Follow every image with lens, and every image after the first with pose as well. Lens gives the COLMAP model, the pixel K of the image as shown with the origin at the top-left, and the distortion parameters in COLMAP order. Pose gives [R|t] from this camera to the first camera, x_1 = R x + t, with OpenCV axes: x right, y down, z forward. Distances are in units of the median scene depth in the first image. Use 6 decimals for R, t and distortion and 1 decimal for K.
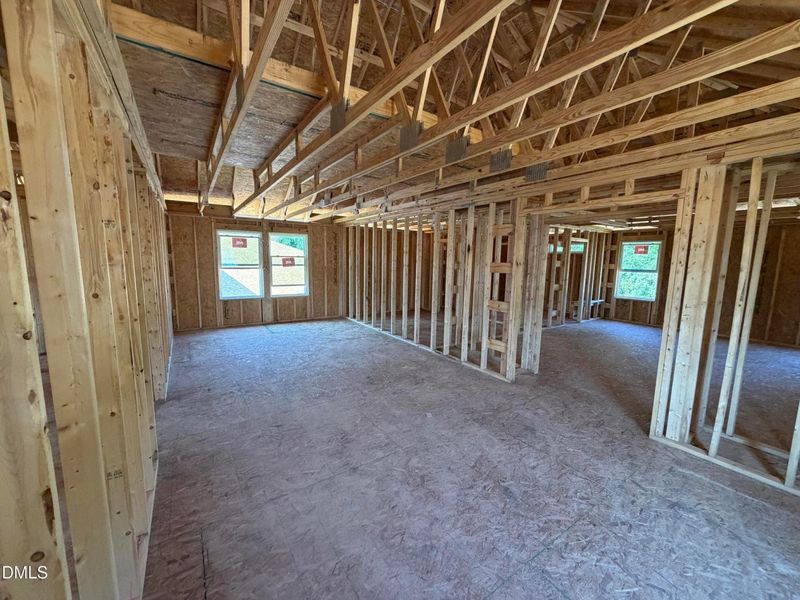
lens RADIAL K [[319.2, 0, 401.6], [0, 319.2, 299.3], [0, 0, 1]] dist [0.001363, 0.000300]
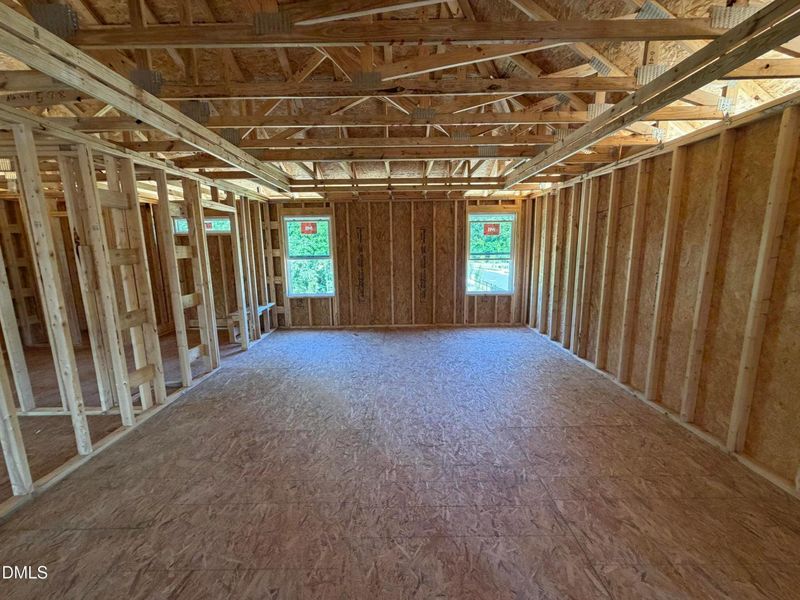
lens RADIAL K [[319.2, 0, 397.2], [0, 319.2, 298.3], [0, 0, 1]] dist [0.001363, 0.000300]
pose [[0.565206, -0.159547, 0.809374, 0.240381], [0.130816, 0.986040, 0.103020, -0.044172], [-0.814511, 0.047652, 0.578187, 0.406989]]
